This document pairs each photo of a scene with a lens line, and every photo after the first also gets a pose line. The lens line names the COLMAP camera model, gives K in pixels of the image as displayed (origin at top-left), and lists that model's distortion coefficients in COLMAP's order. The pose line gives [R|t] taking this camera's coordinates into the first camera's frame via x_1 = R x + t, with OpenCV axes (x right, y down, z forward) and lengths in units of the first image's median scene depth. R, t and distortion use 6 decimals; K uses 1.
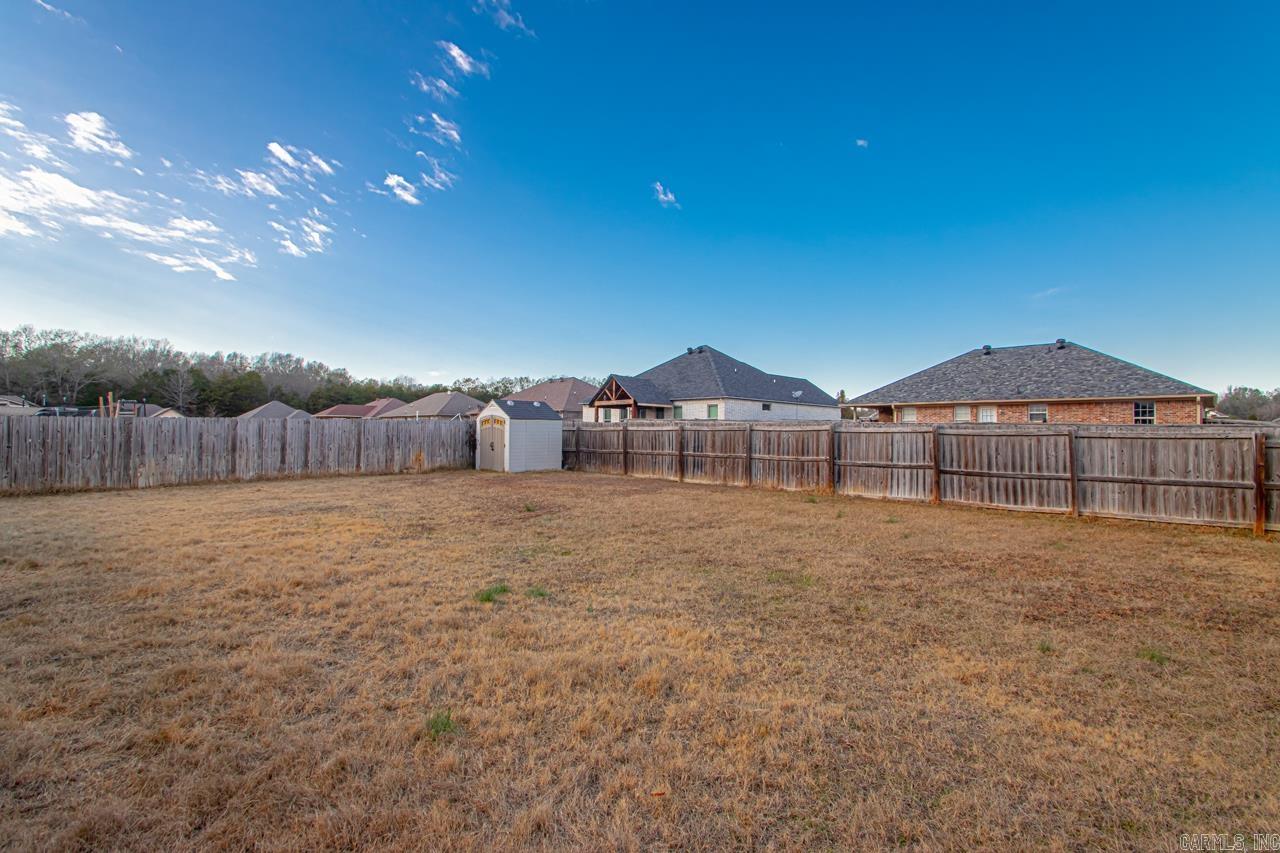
lens RADIAL K [[600.2, 0, 646.0], [0, 600.2, 430.0], [0, 0, 1]] dist [0.000642, -0.000091]
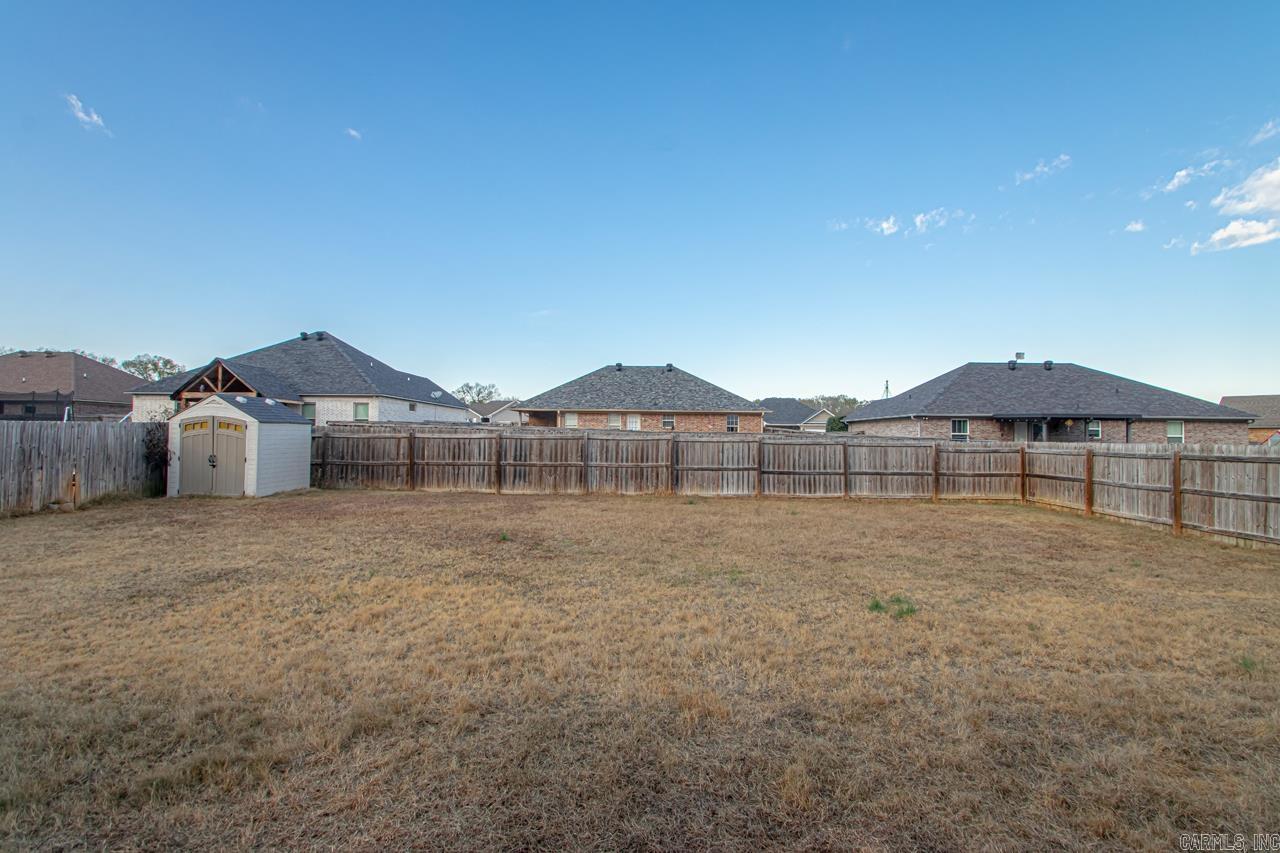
lens RADIAL K [[600.2, 0, 646.0], [0, 600.2, 430.0], [0, 0, 1]] dist [0.000642, -0.000091]
pose [[0.719033, 0.005154, 0.694957, -0.433347], [-0.008147, 0.999966, 0.001013, -0.015489], [-0.694929, -0.006390, 0.719050, 0.175997]]
